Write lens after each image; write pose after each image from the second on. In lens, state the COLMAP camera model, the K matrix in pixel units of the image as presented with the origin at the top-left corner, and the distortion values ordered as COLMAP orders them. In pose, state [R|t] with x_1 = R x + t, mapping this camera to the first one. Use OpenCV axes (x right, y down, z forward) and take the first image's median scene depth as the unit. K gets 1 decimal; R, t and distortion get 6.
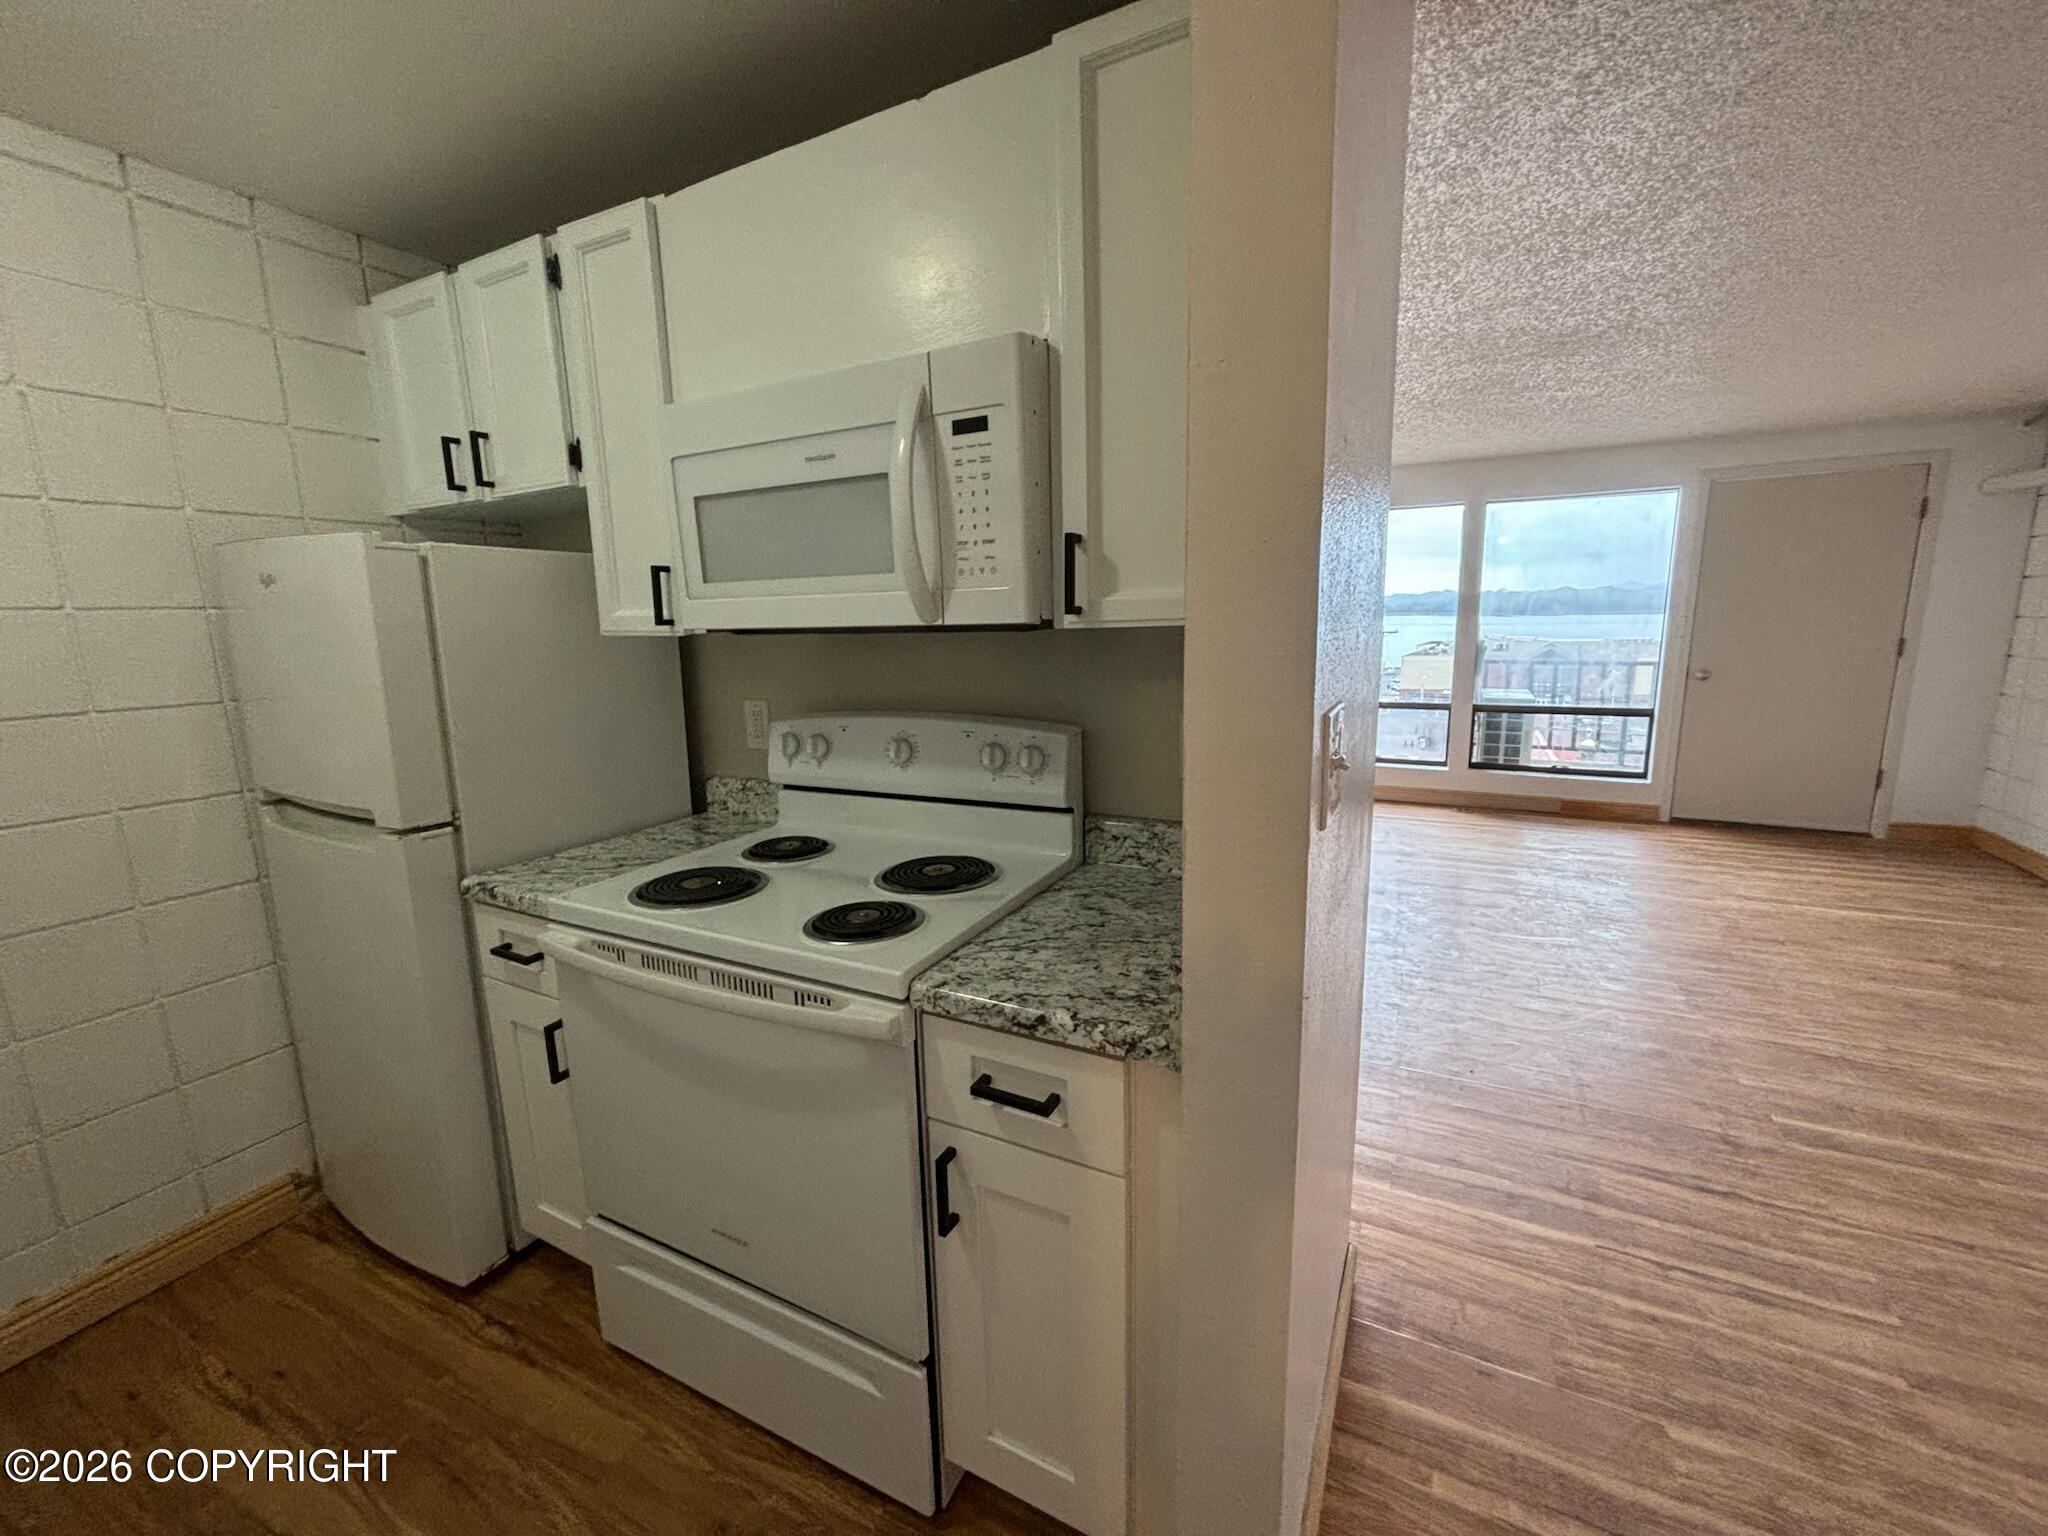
lens RADIAL K [[830.0, 0, 1016.9], [0, 830.0, 763.4], [0, 0, 1]] dist [-0.001429, 0.000507]
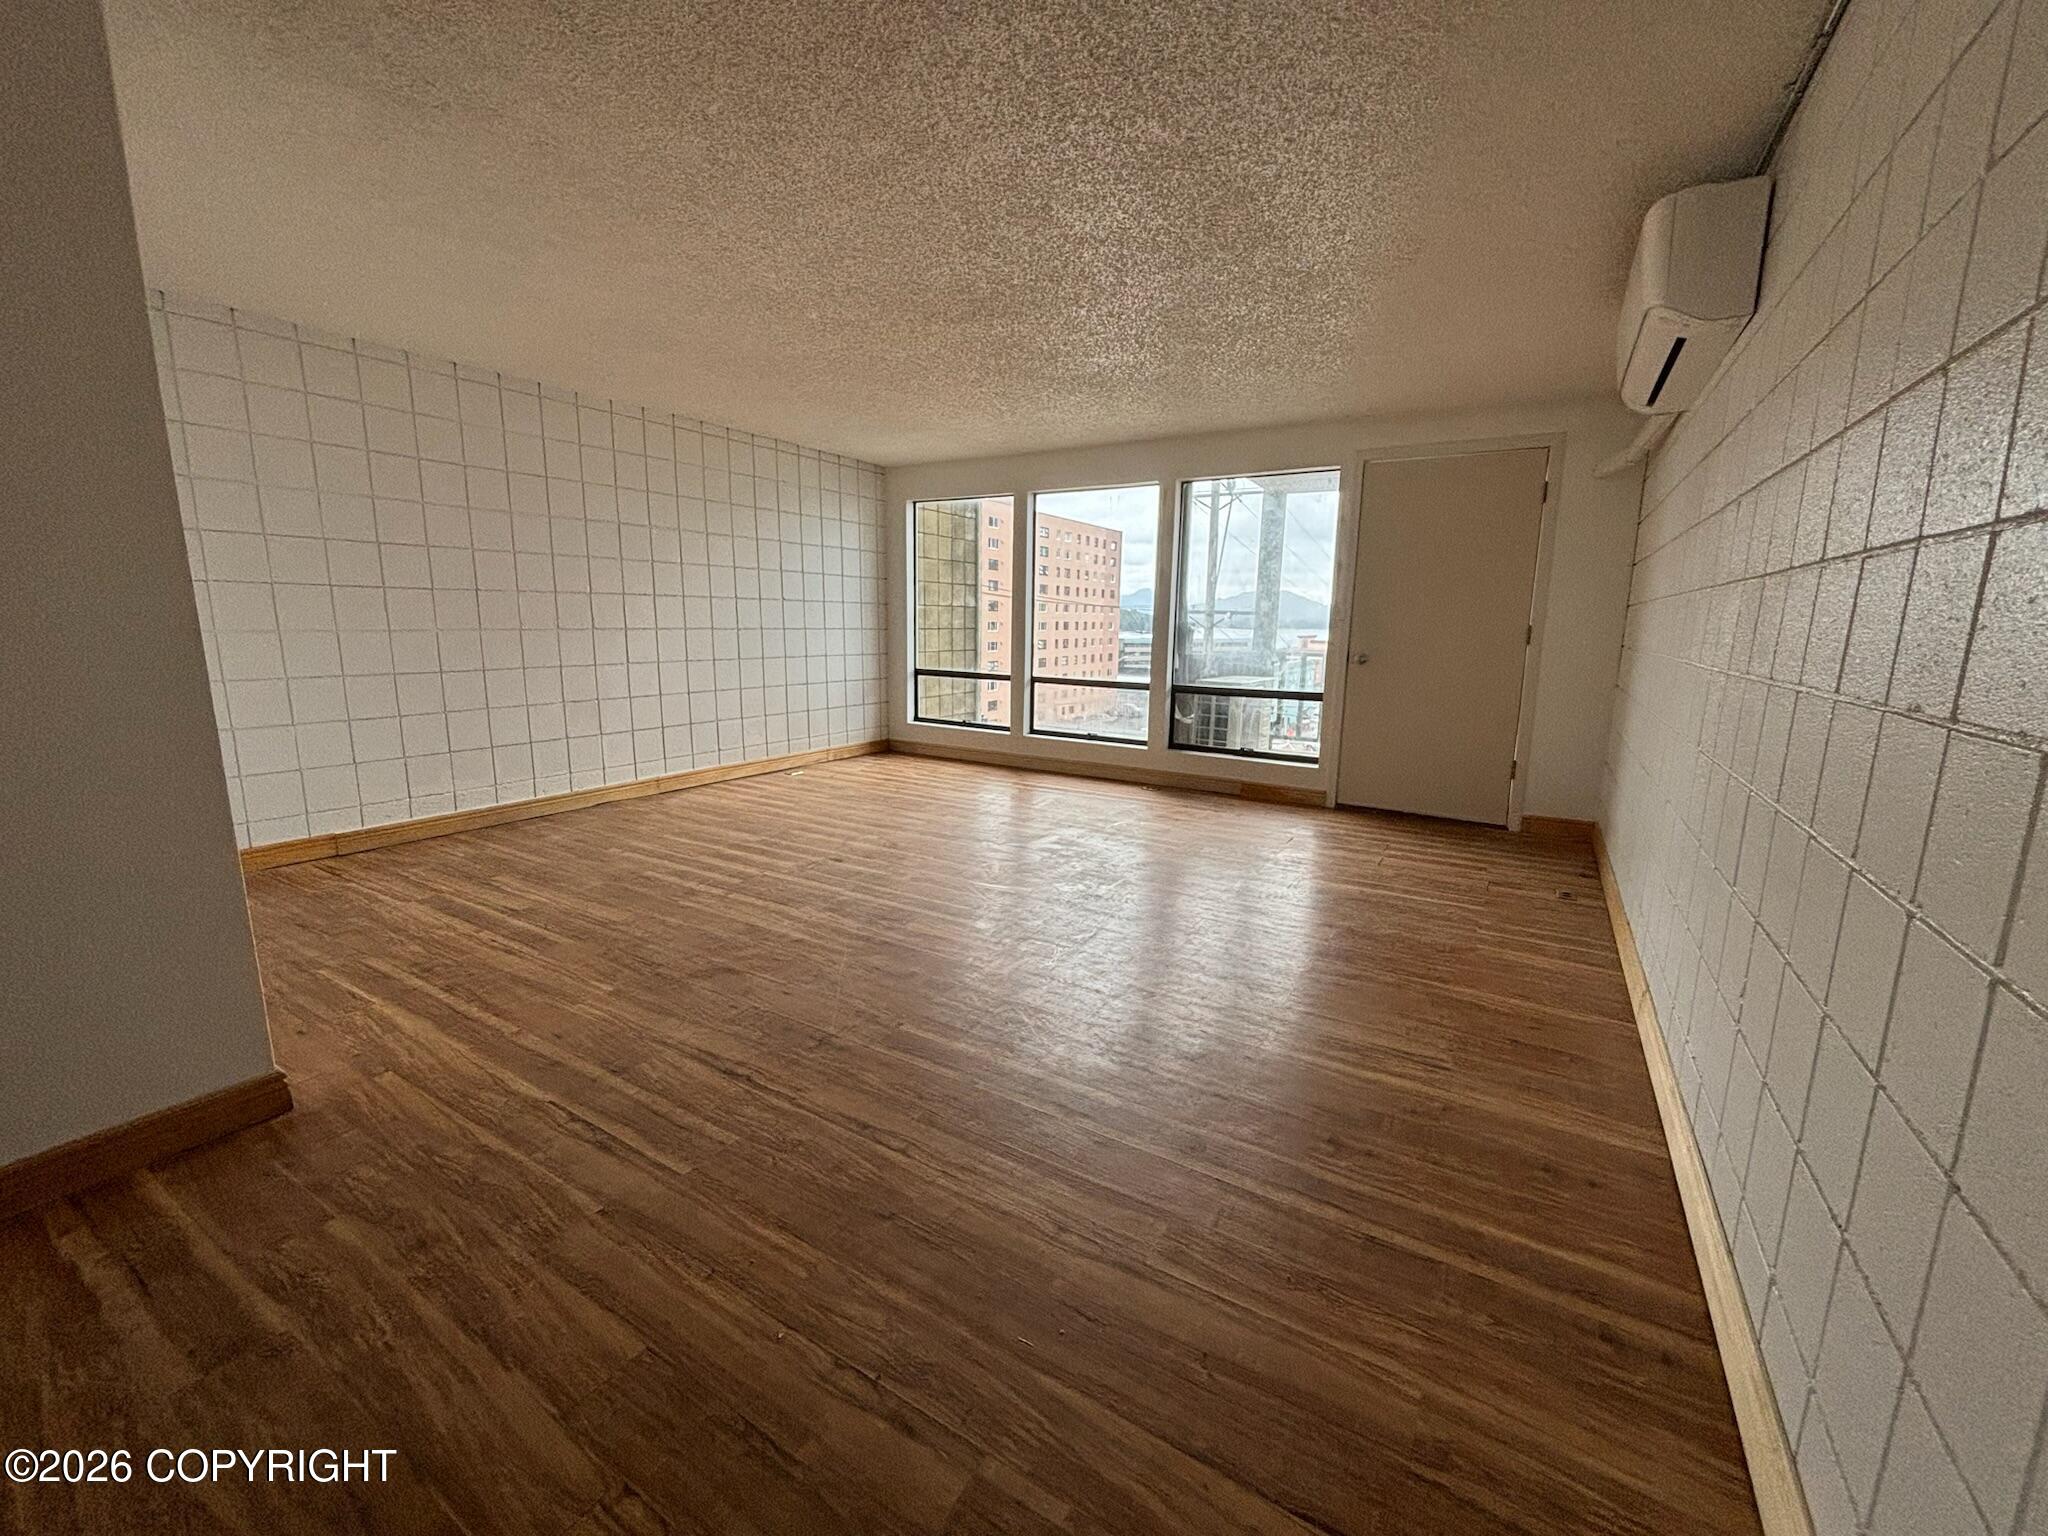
lens RADIAL K [[830.0, 0, 1026.7], [0, 830.0, 766.9], [0, 0, 1]] dist [-0.001429, 0.000507]
pose [[0.996370, 0.052948, -0.066654, 0.555817], [-0.052967, 0.998595, 0.001480, 0.045442], [0.066639, 0.002056, 0.997775, -0.015615]]
